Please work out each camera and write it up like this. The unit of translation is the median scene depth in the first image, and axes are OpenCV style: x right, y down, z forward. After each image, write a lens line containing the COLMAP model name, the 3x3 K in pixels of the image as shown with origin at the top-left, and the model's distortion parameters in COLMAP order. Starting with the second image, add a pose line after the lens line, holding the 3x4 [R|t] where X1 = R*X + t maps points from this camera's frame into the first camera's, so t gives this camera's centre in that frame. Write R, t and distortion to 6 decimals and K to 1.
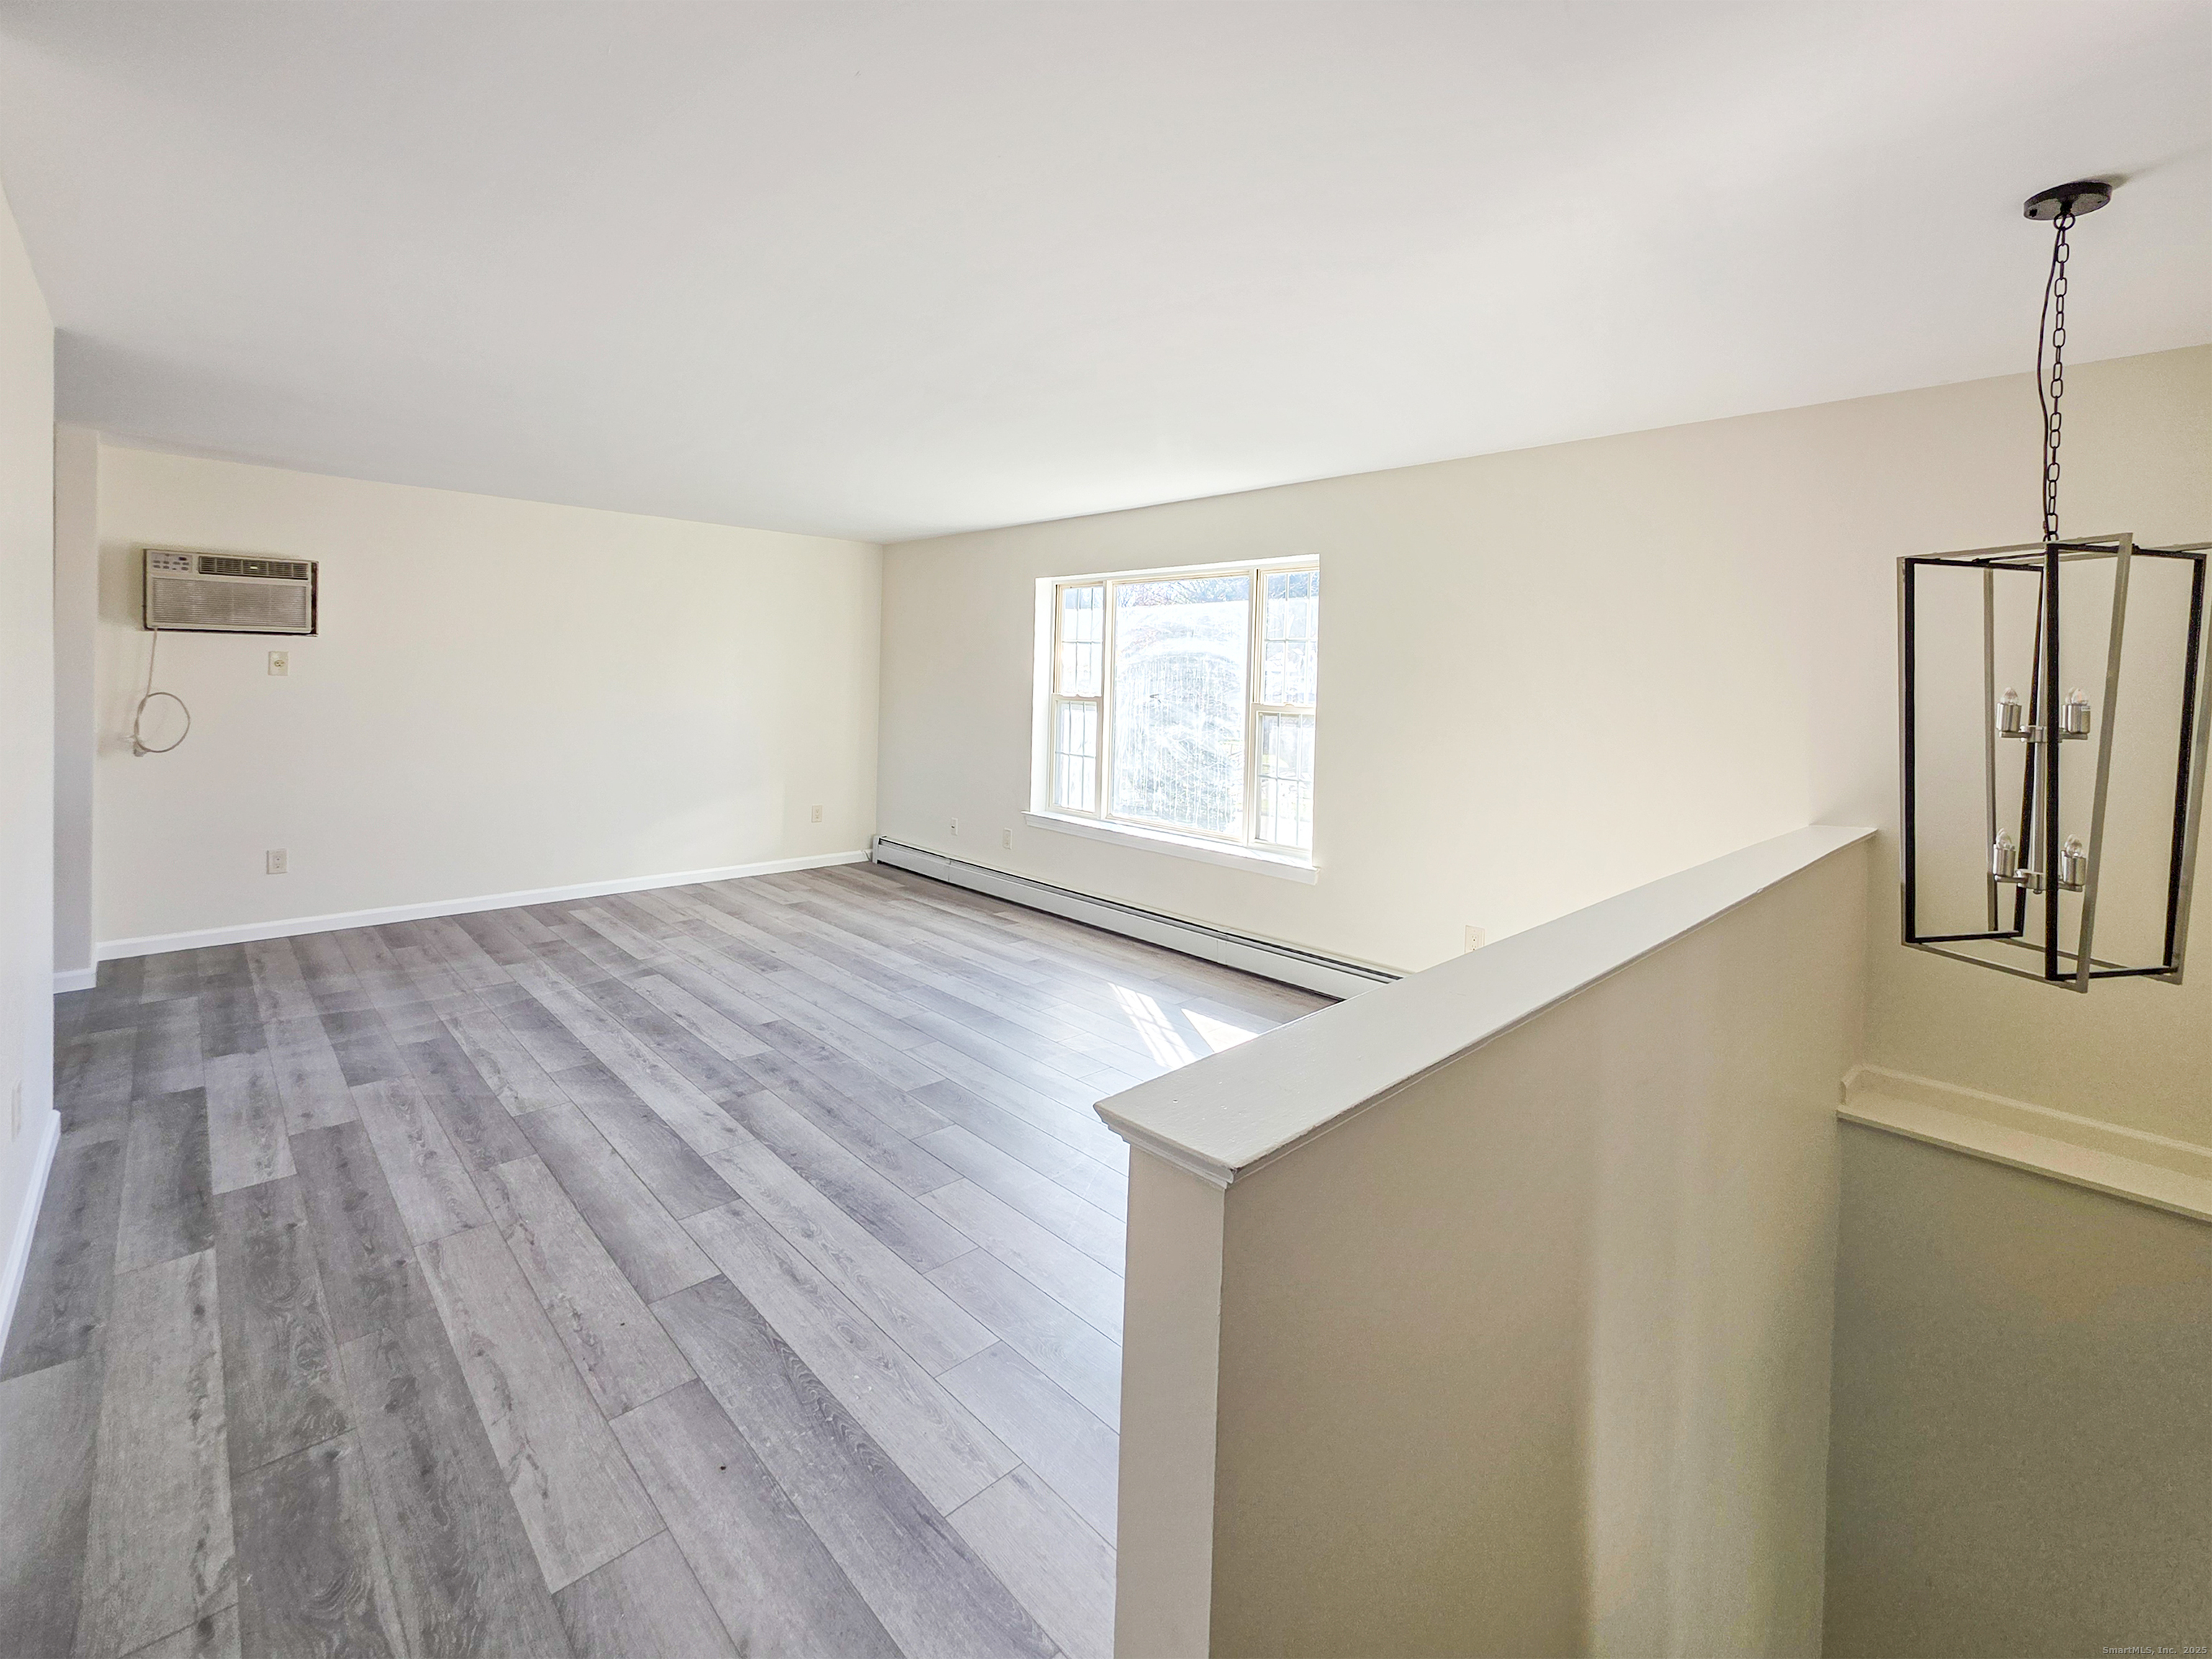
lens RADIAL K [[890.1, 0, 1080.0], [0, 890.1, 754.8], [0, 0, 1]] dist [0.000697, -0.000424]
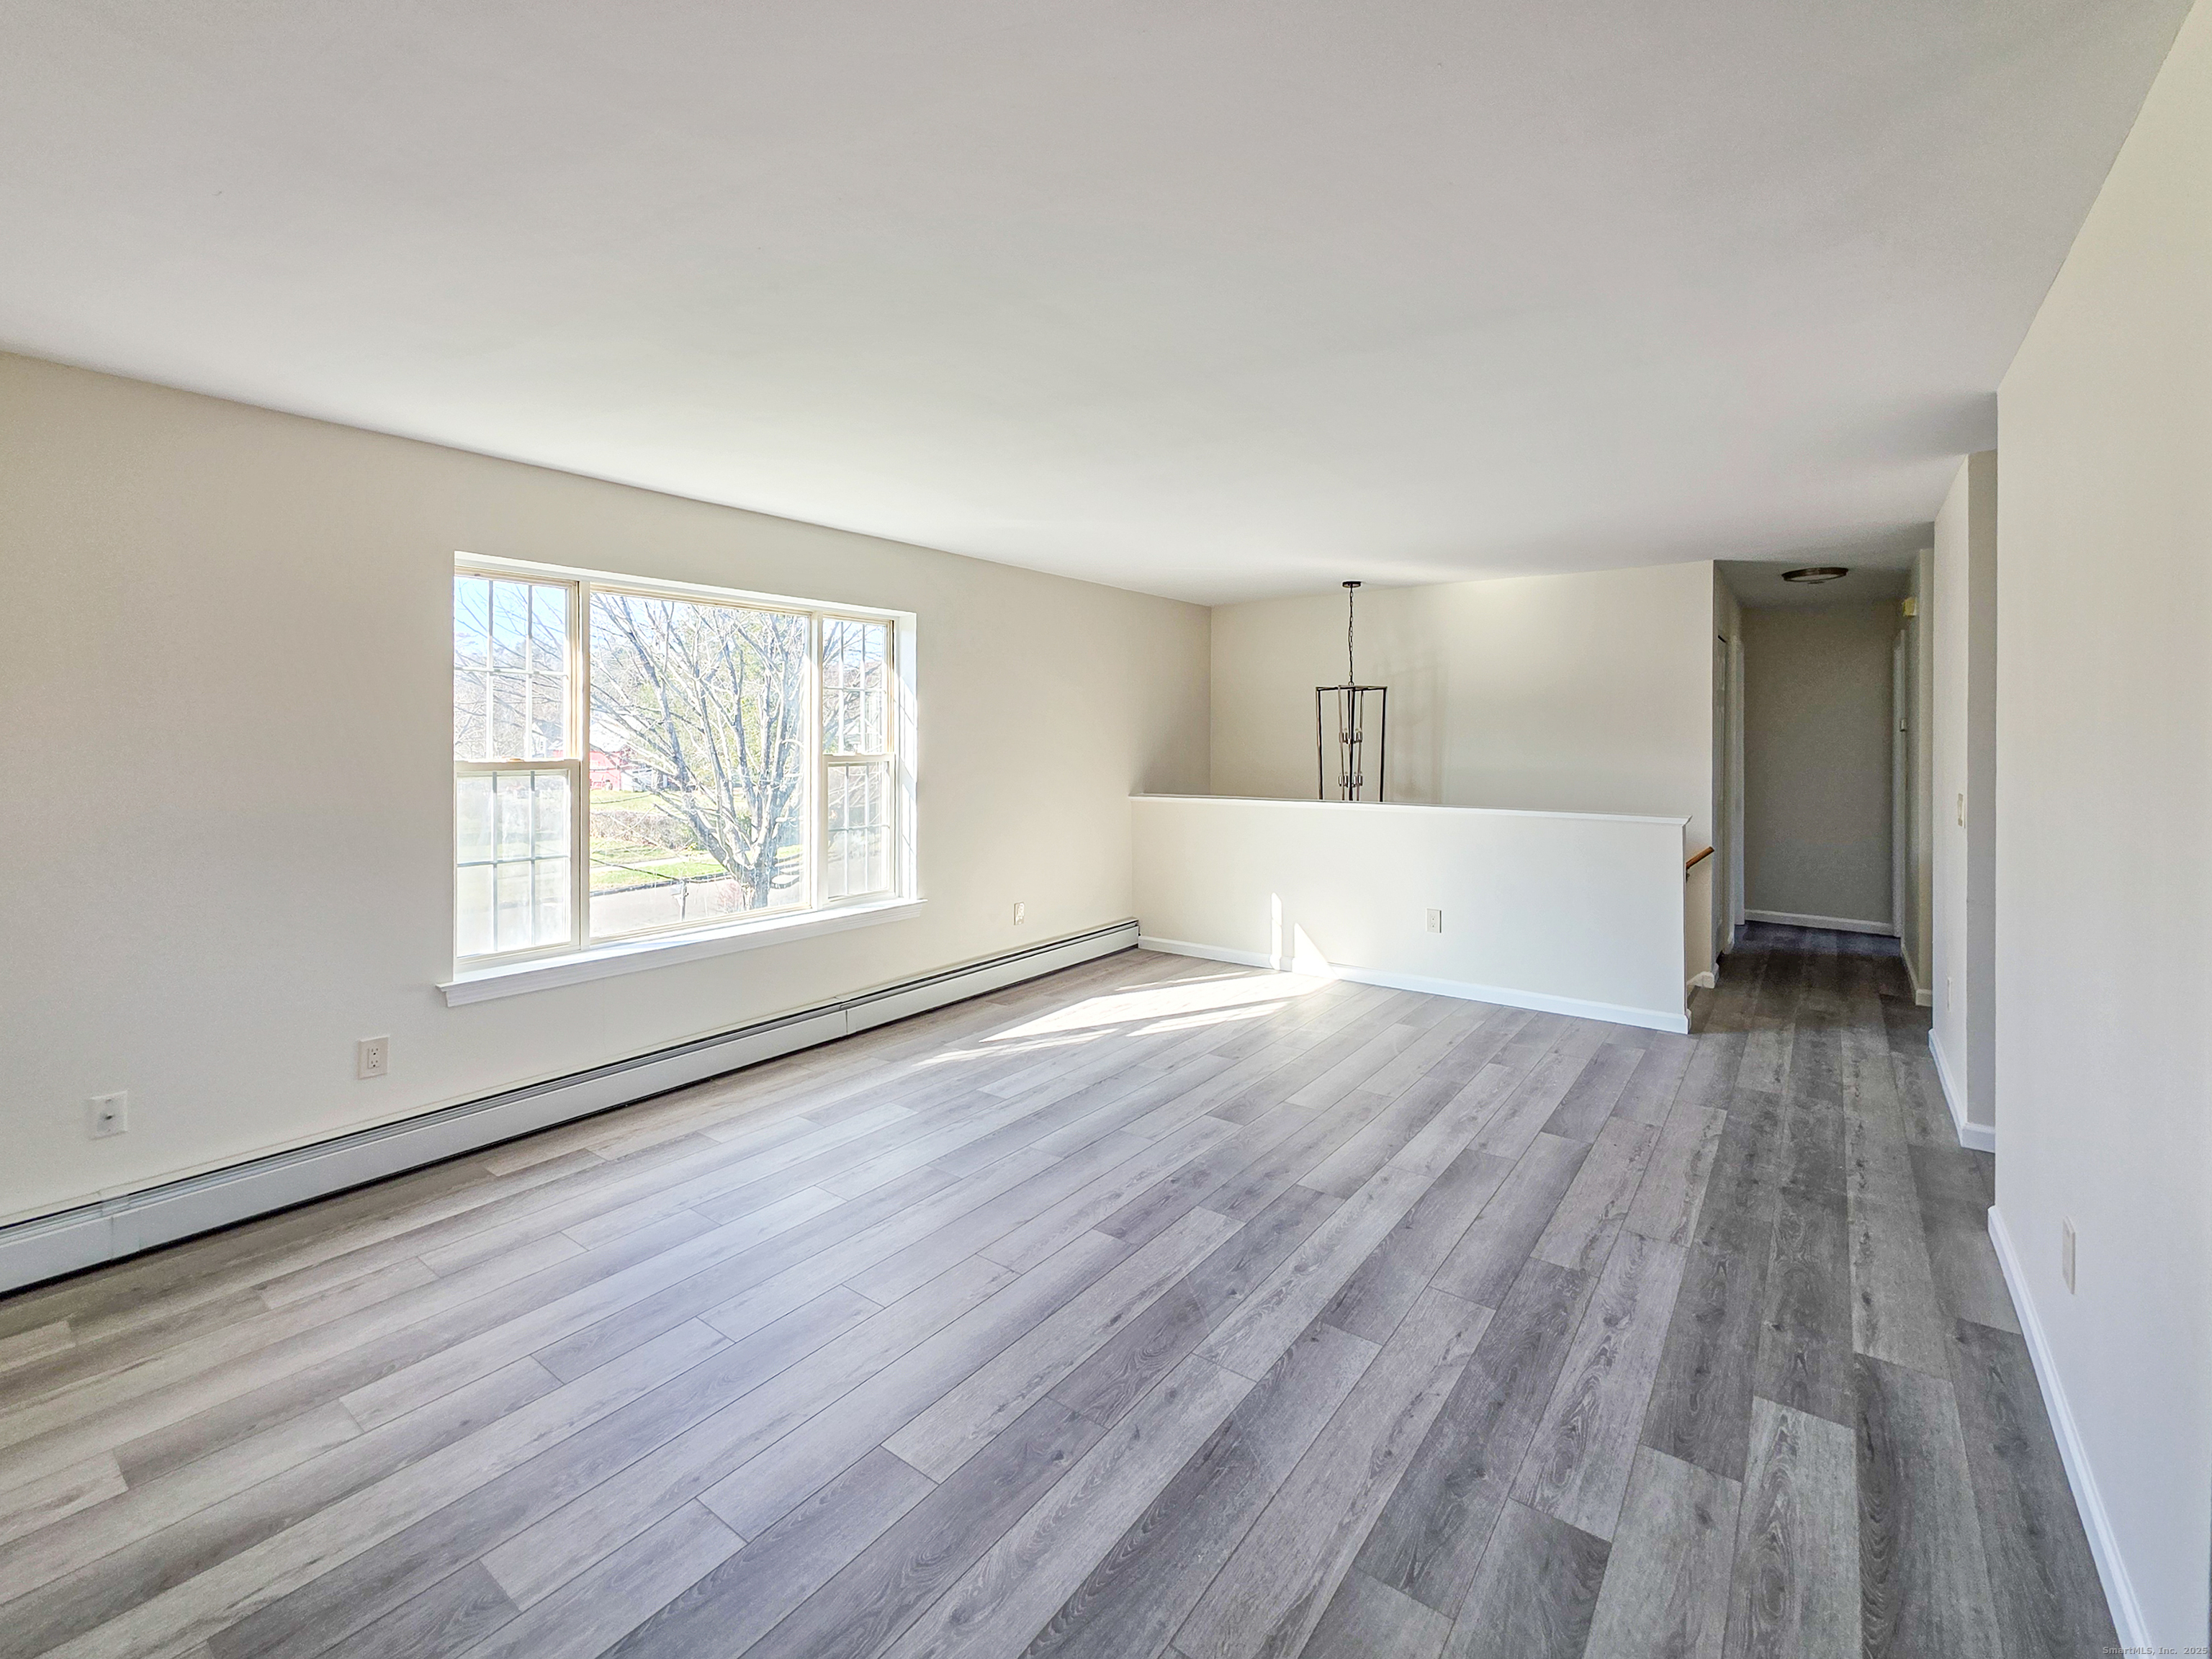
lens RADIAL K [[890.1, 0, 1104.4], [0, 890.1, 823.1], [0, 0, 1]] dist [0.000697, -0.000424]
pose [[-0.100640, -0.124180, 0.987143, -1.511232], [0.084109, 0.987566, 0.132809, -0.170862], [-0.991361, 0.096393, -0.088944, 1.565586]]
